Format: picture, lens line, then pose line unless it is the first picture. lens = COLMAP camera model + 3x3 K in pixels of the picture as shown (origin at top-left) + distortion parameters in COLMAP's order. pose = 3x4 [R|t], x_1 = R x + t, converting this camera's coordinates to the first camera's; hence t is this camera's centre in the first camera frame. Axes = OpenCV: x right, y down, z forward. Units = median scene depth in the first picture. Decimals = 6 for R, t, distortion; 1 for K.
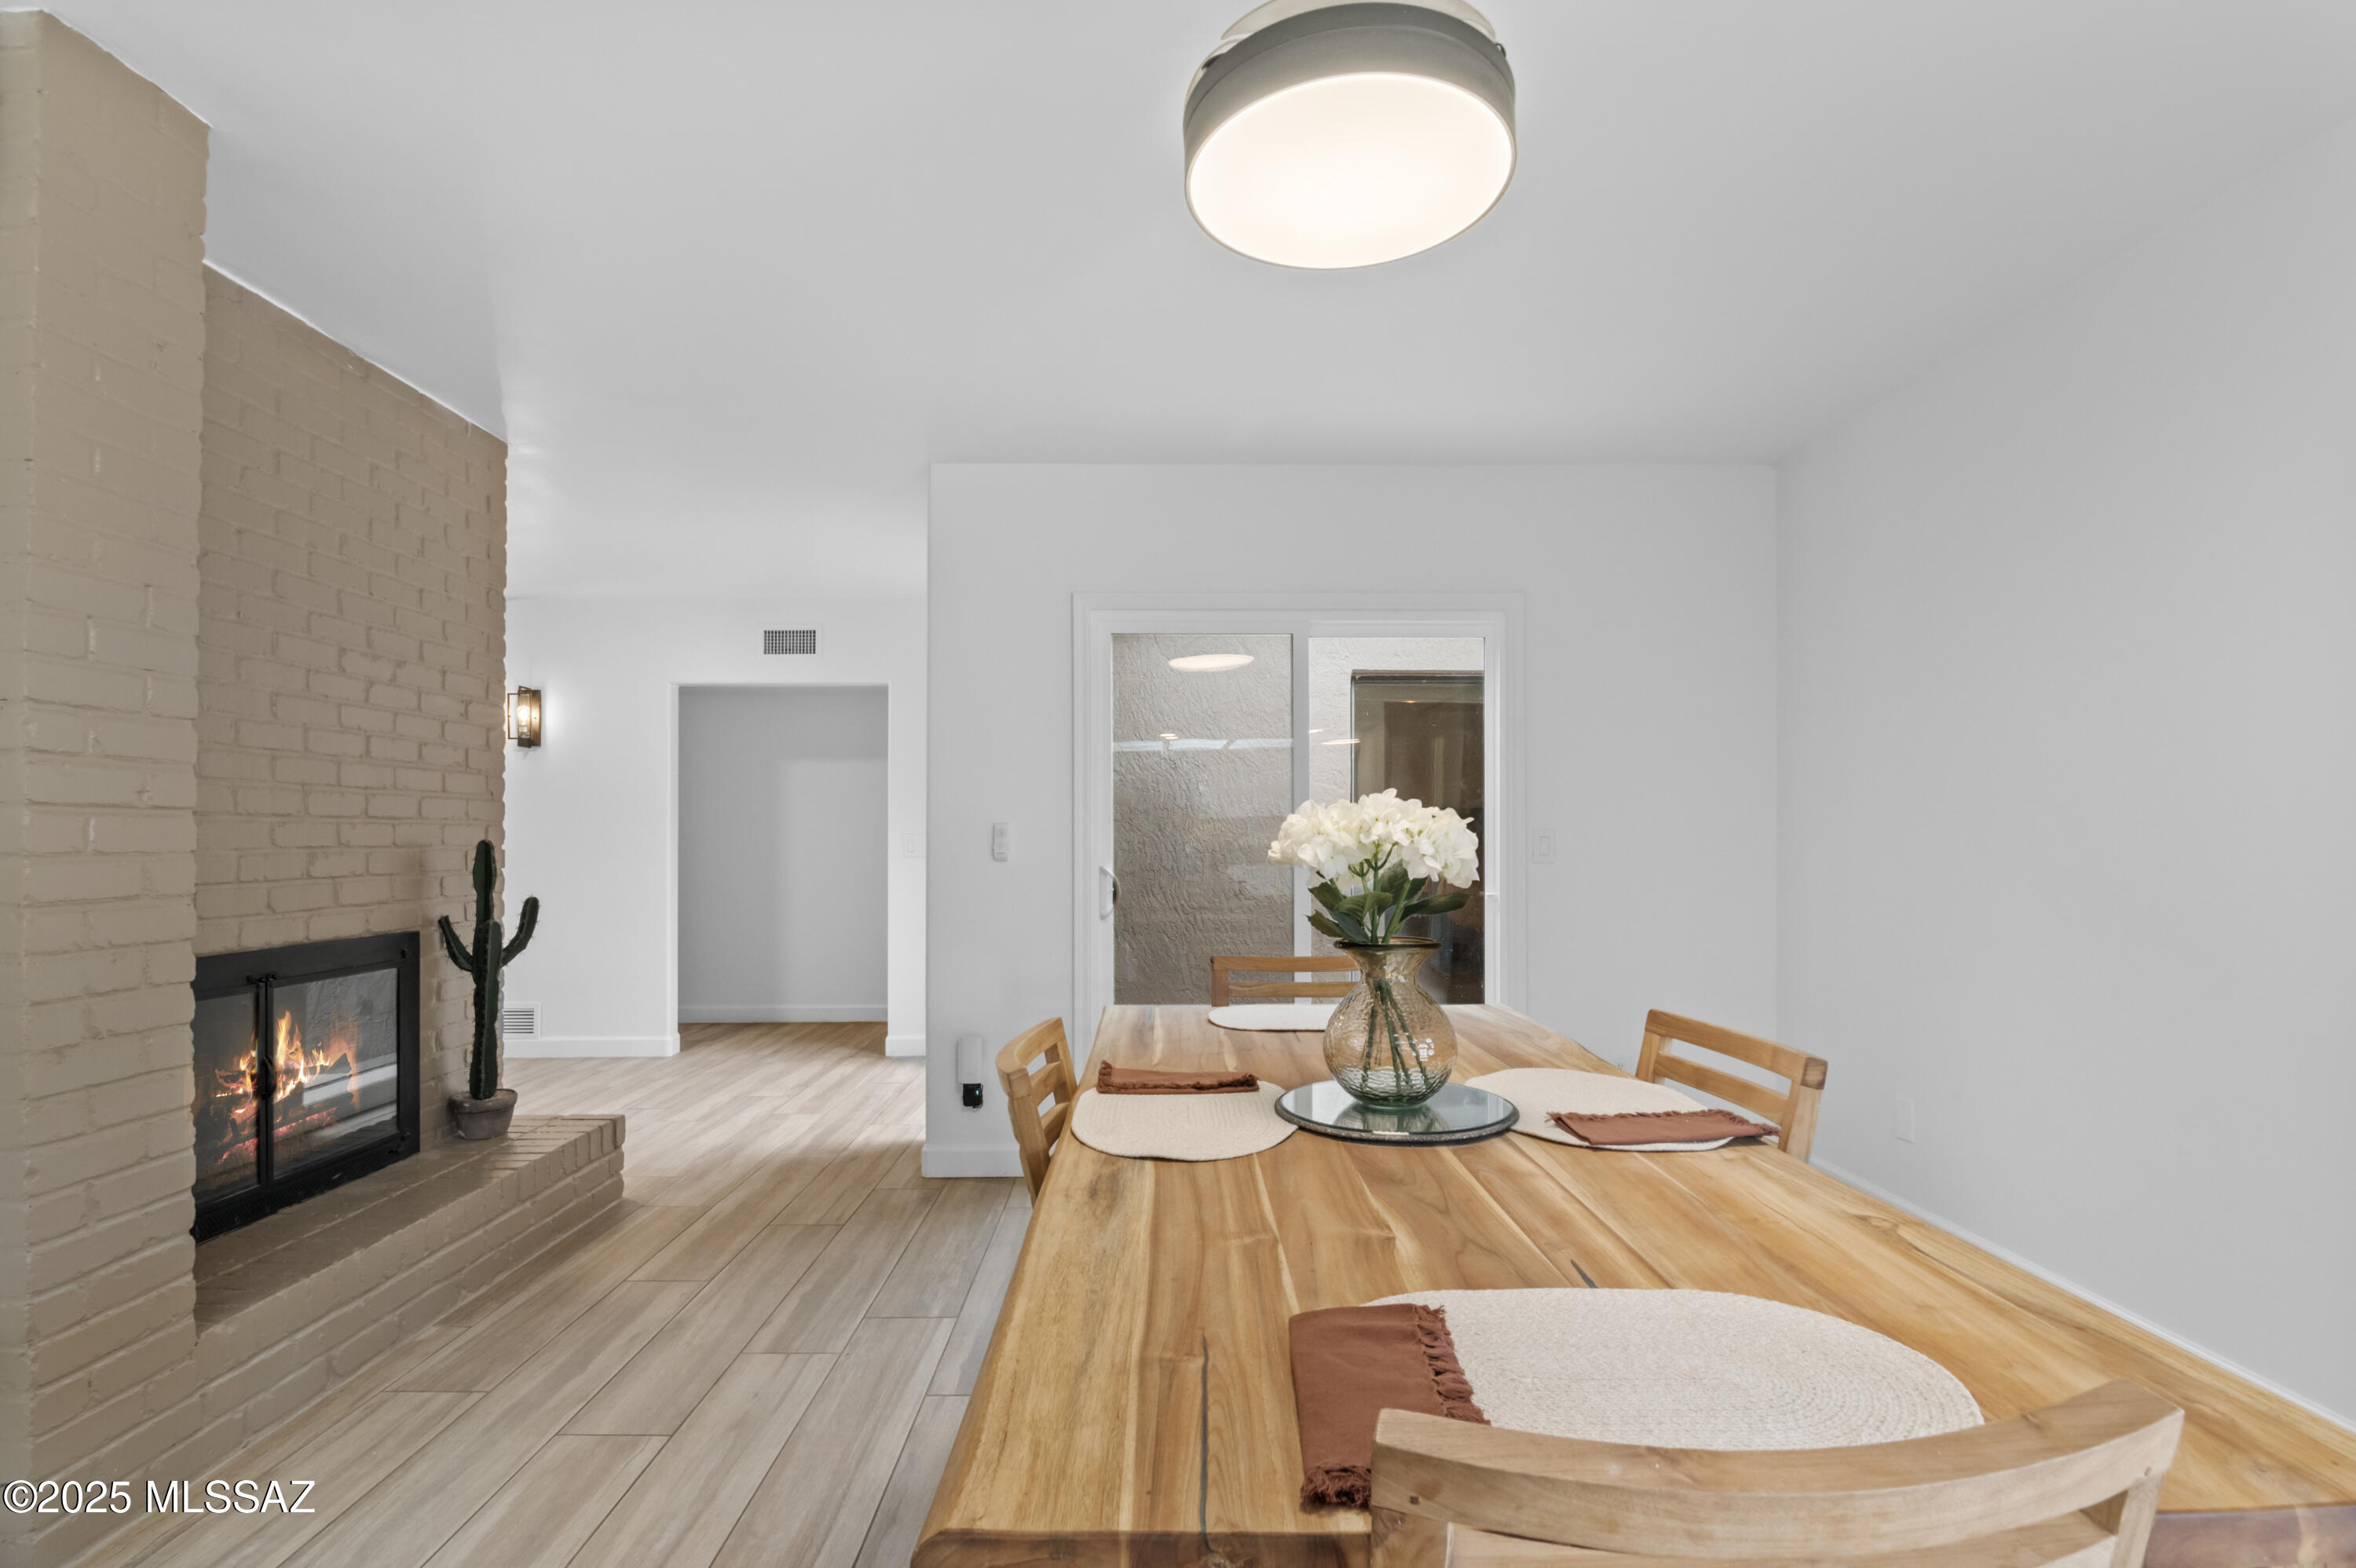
lens RADIAL K [[1090.0, 0, 1187.9], [0, 1090.0, 832.0], [0, 0, 1]] dist [-0.019965, -0.000035]
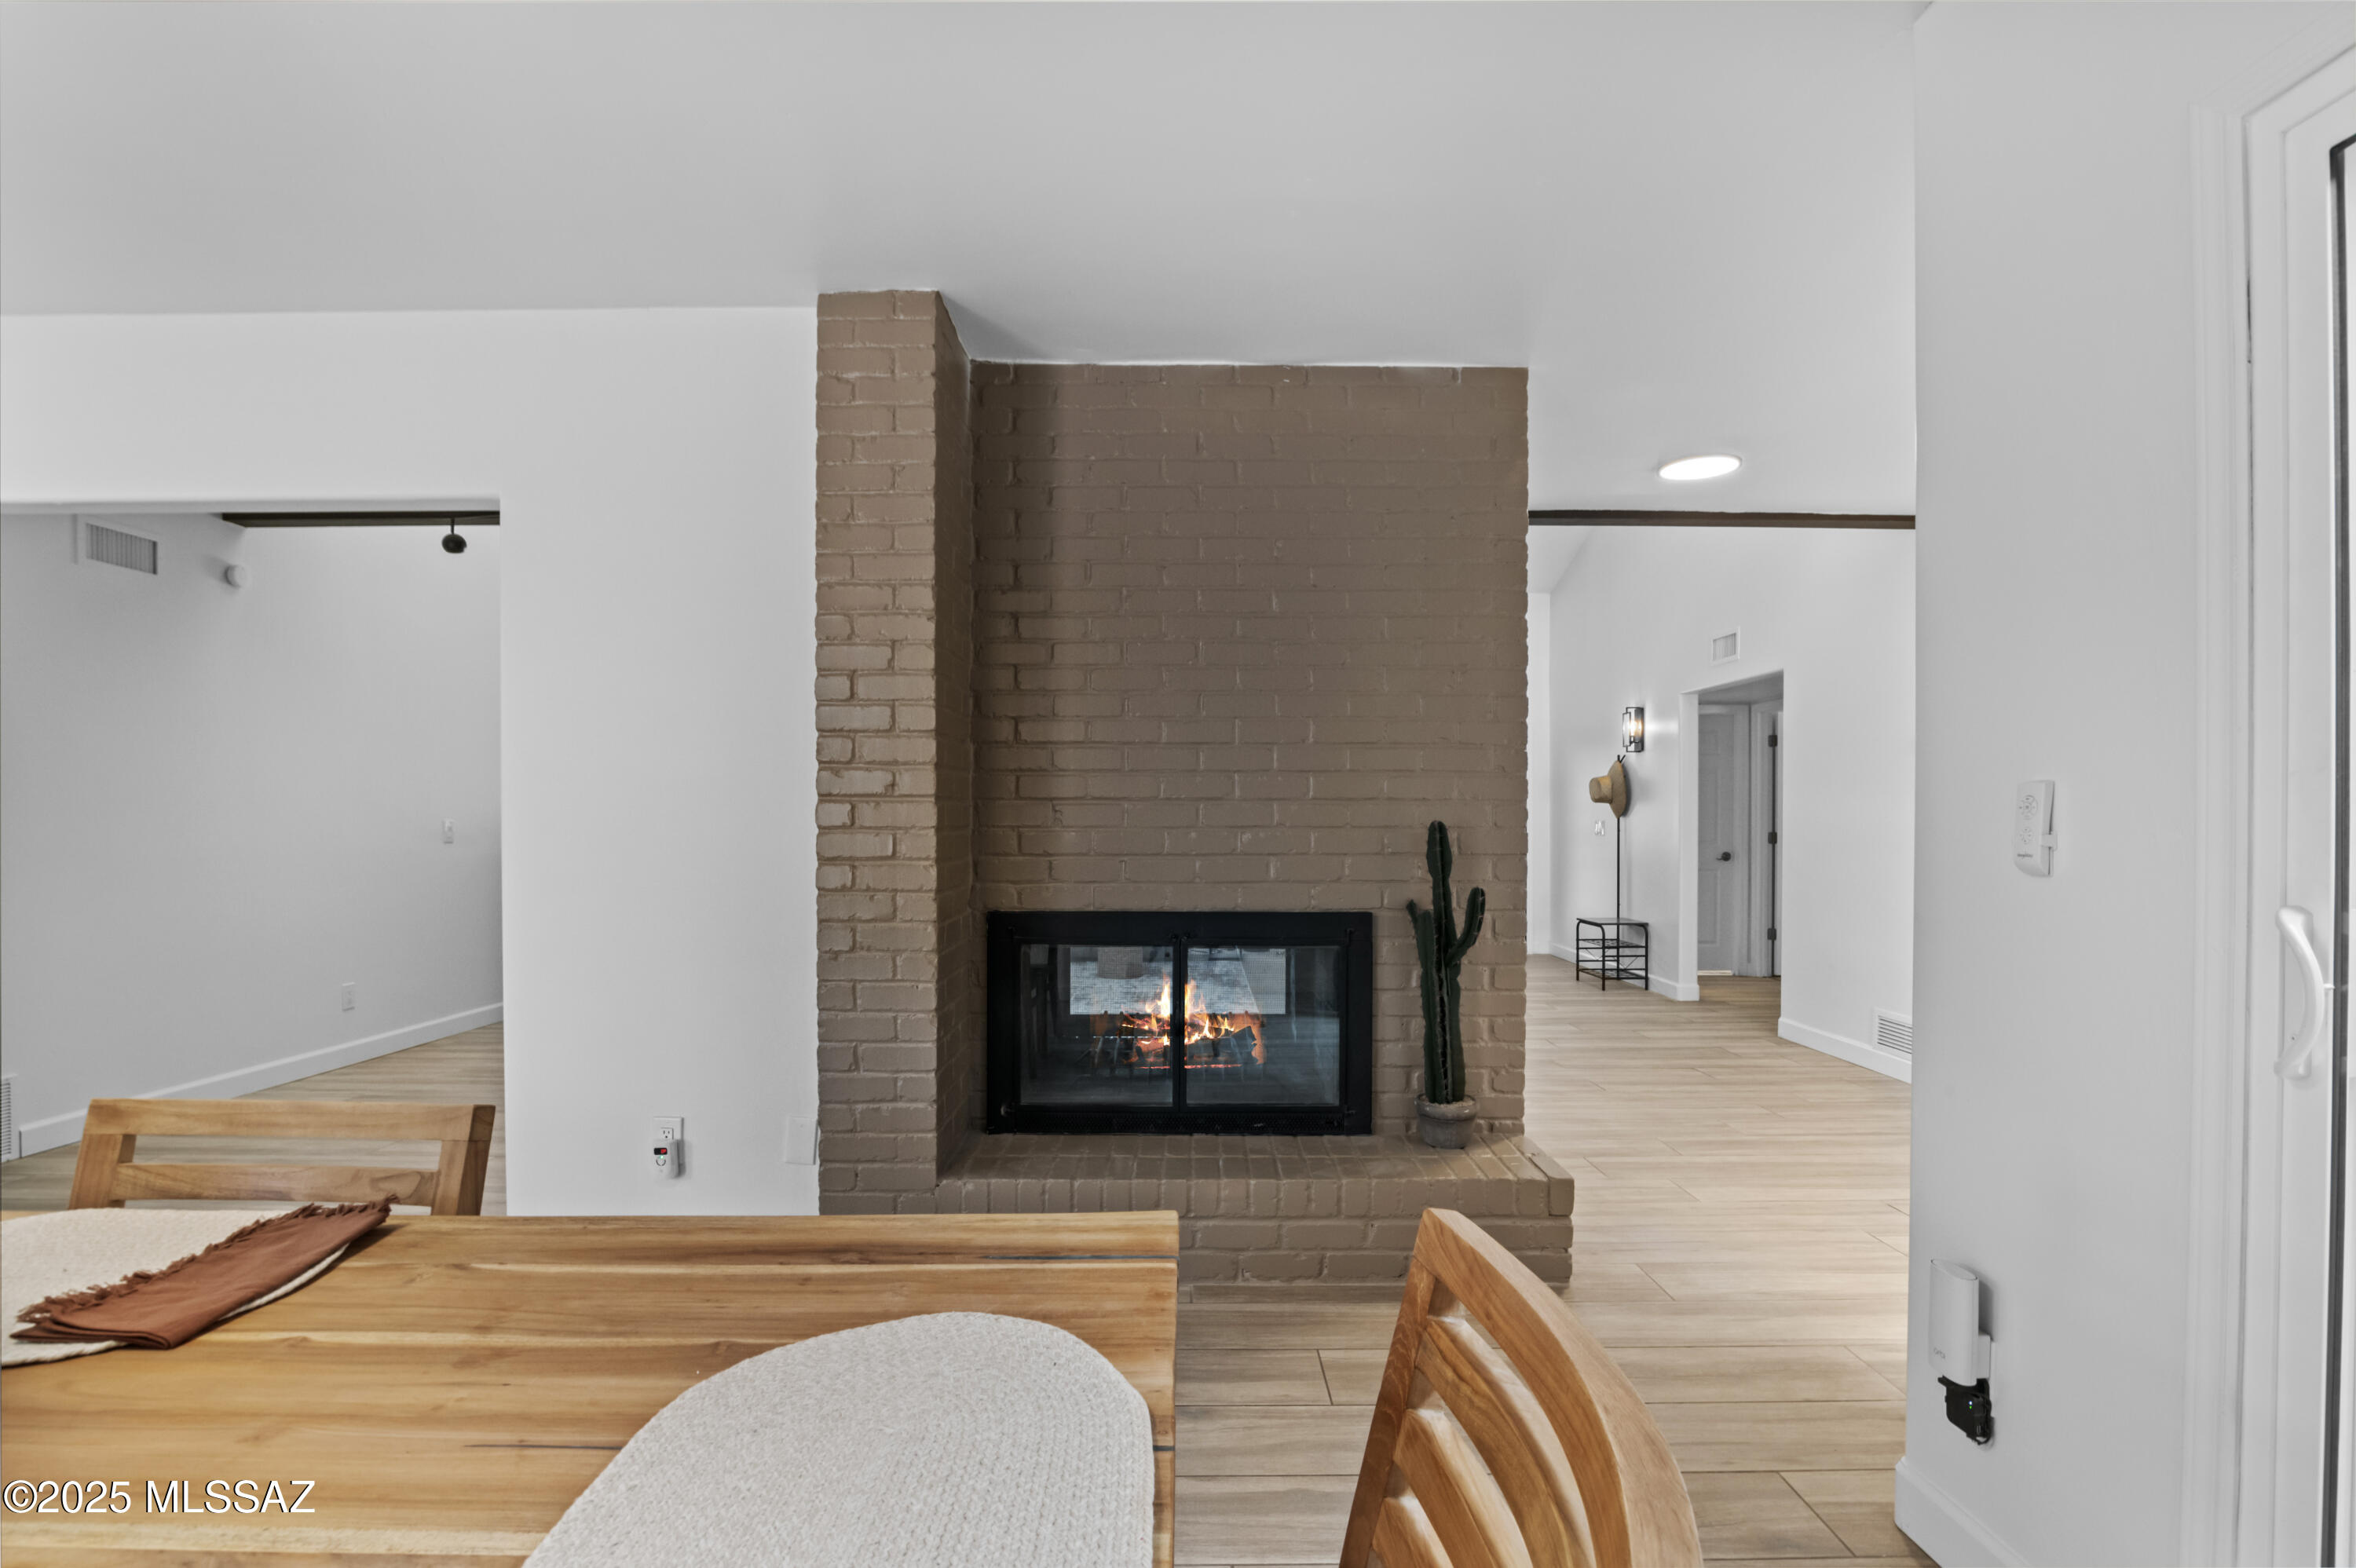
lens RADIAL K [[1090.0, 0, 1187.9], [0, 1090.0, 832.0], [0, 0, 1]] dist [-0.019965, -0.000035]
pose [[-0.018426, 0.003402, -0.999824, 0.300202], [0.003743, 0.999987, 0.003334, 0.014655], [0.999823, -0.003681, -0.018439, 0.883132]]
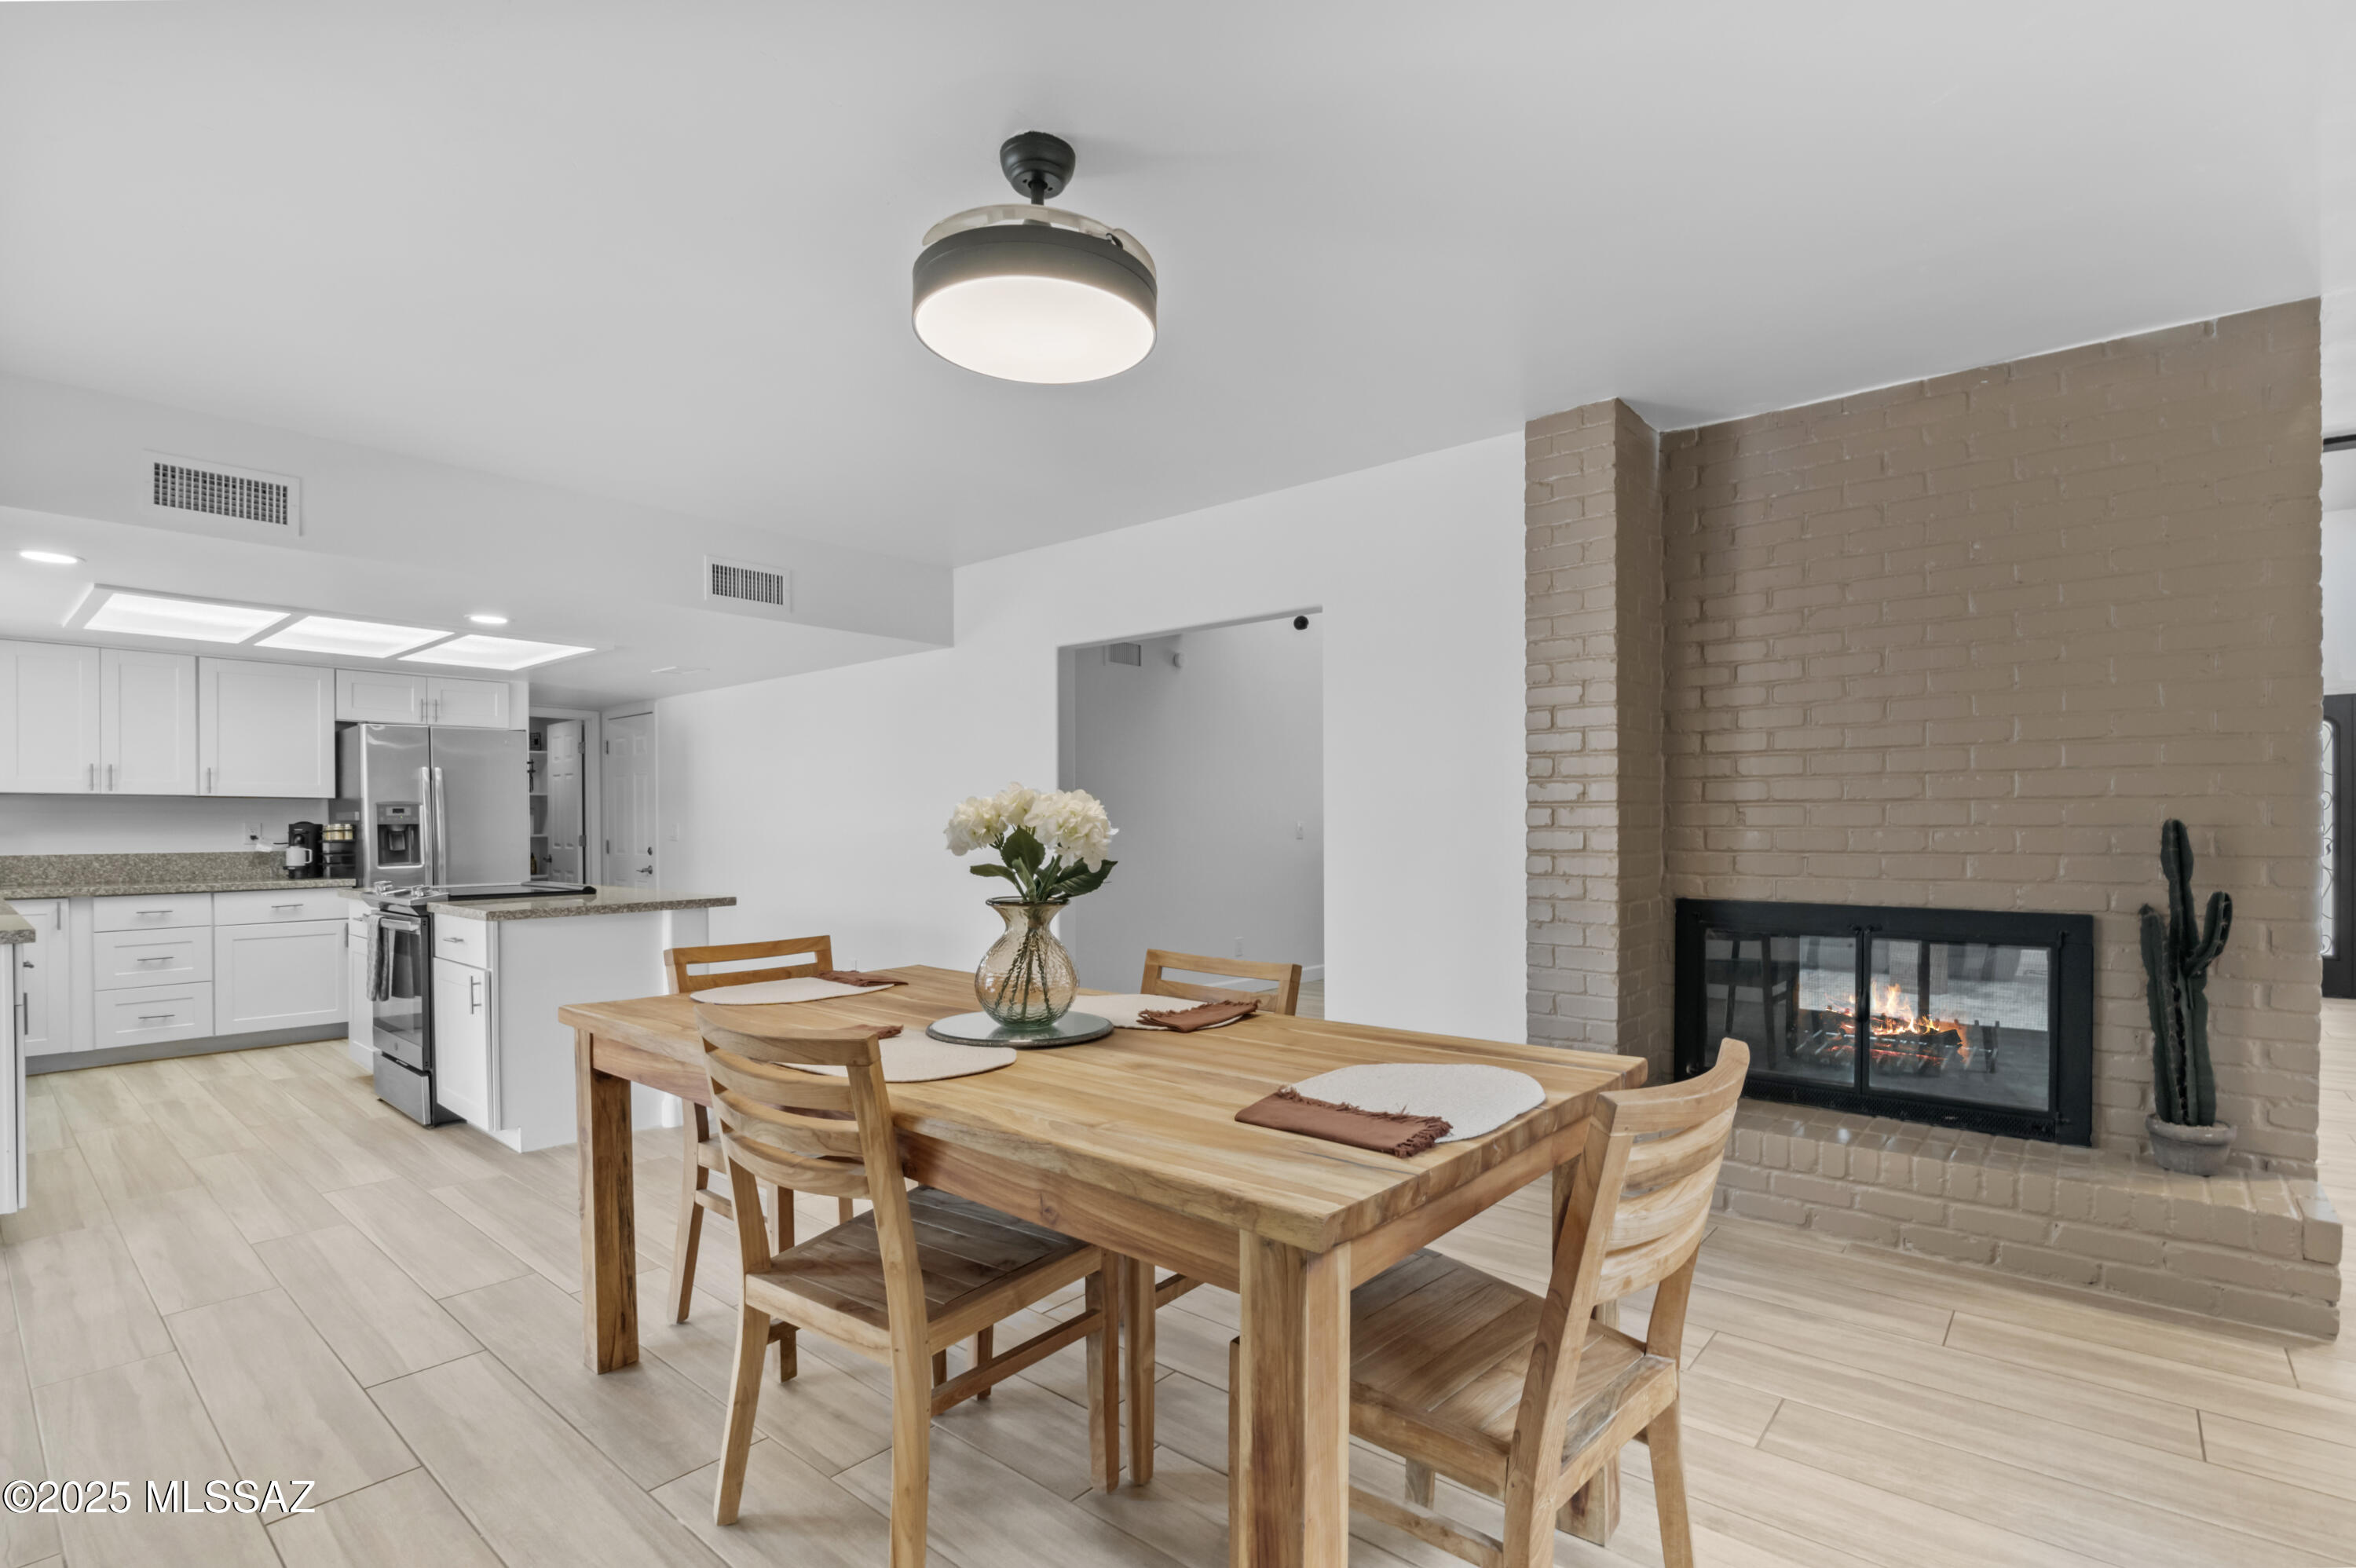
lens RADIAL K [[1090.0, 0, 1187.9], [0, 1090.0, 832.0], [0, 0, 1]] dist [-0.019965, -0.000035]
pose [[-0.664682, 0.002922, -0.747121, 0.541388], [0.003029, 0.999995, 0.001216, 0.015709], [0.747121, -0.001455, -0.664687, 1.074907]]
